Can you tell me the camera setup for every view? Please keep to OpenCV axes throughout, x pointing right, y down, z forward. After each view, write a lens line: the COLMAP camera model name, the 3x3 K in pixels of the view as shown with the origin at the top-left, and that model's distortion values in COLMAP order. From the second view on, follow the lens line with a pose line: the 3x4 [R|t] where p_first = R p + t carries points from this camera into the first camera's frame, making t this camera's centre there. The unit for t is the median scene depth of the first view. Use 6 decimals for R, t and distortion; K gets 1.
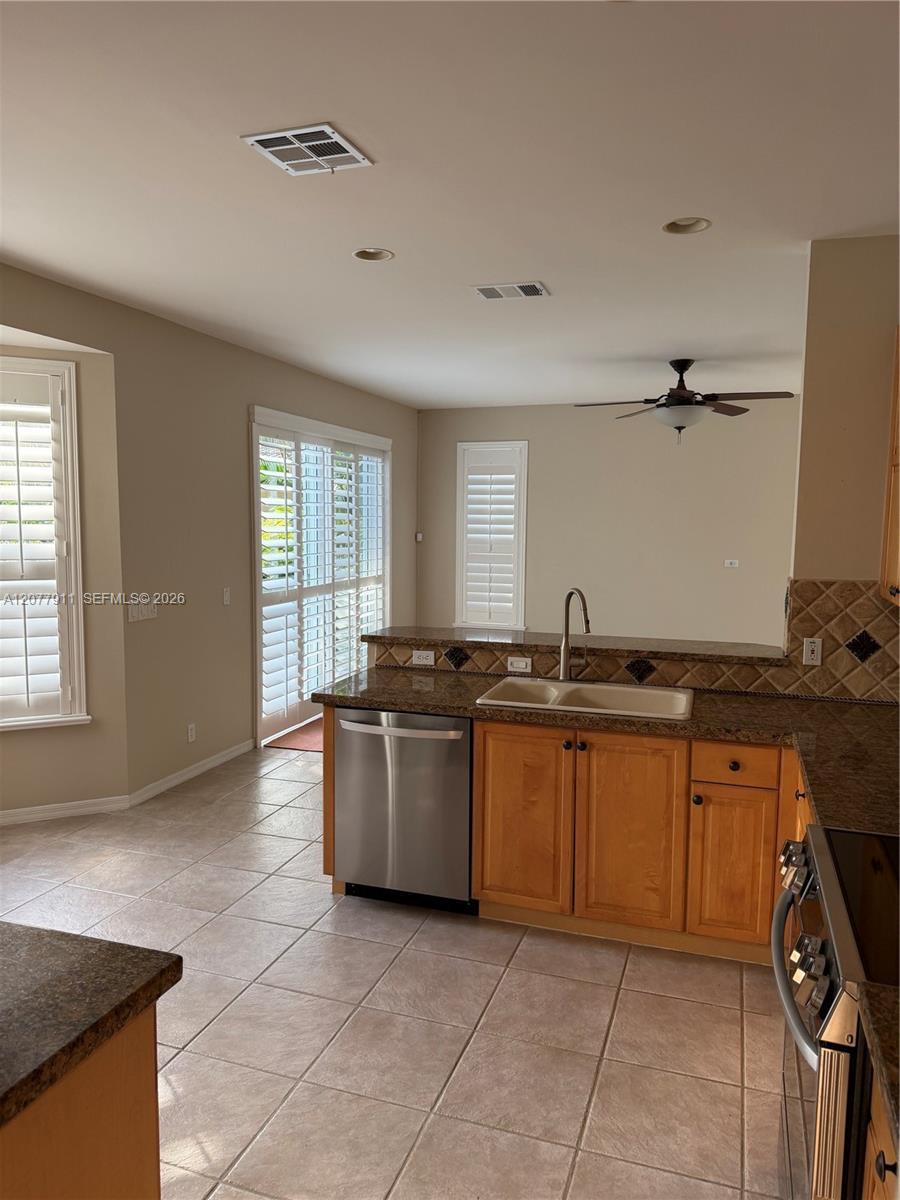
lens RADIAL K [[850.3, 0, 442.7], [0, 850.3, 594.8], [0, 0, 1]] dist [0.073097, -0.008441]
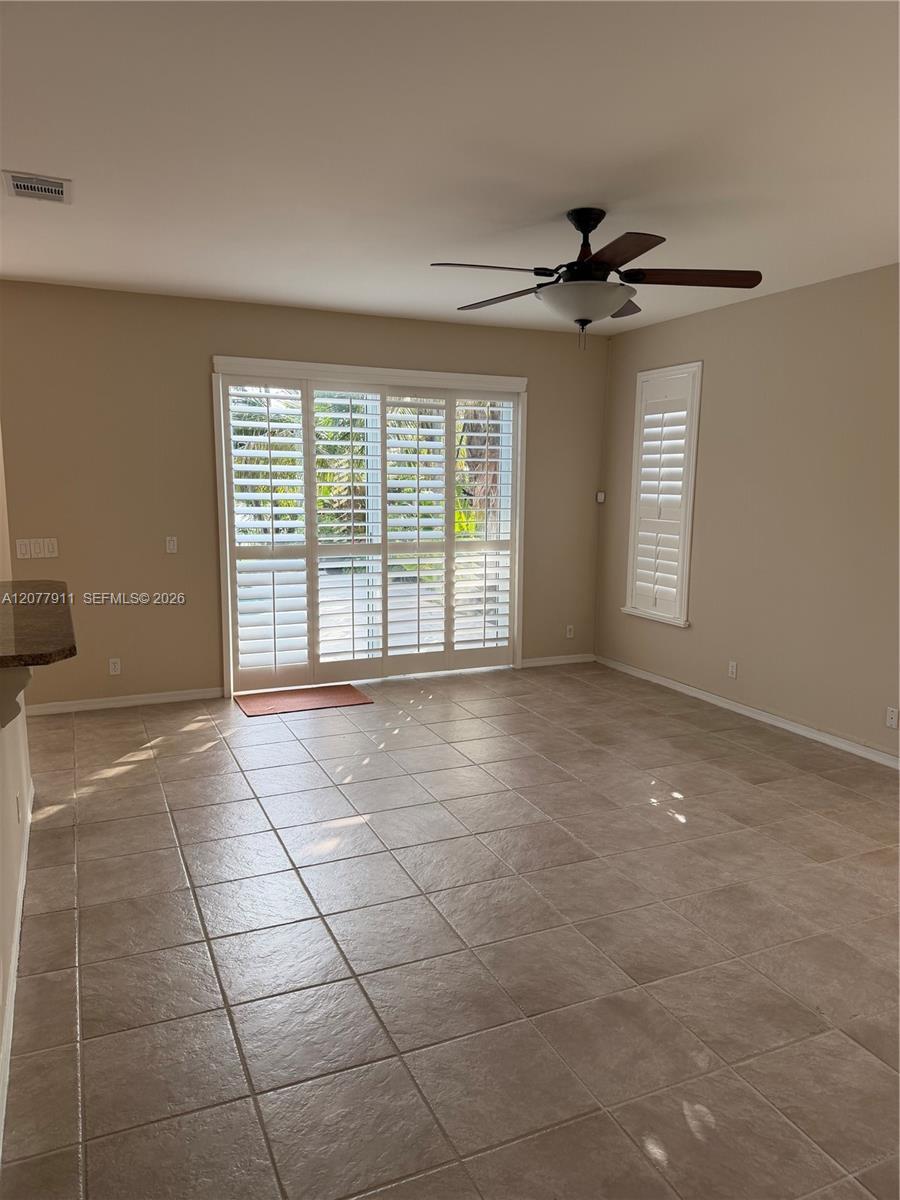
lens RADIAL K [[850.3, 0, 443.8], [0, 850.3, 601.9], [0, 0, 1]] dist [0.073097, -0.008441]
pose [[0.682216, 0.103614, -0.723772, 0.574670], [-0.068190, 0.994610, 0.078112, -0.026714], [0.727964, -0.003935, 0.685604, 0.410959]]
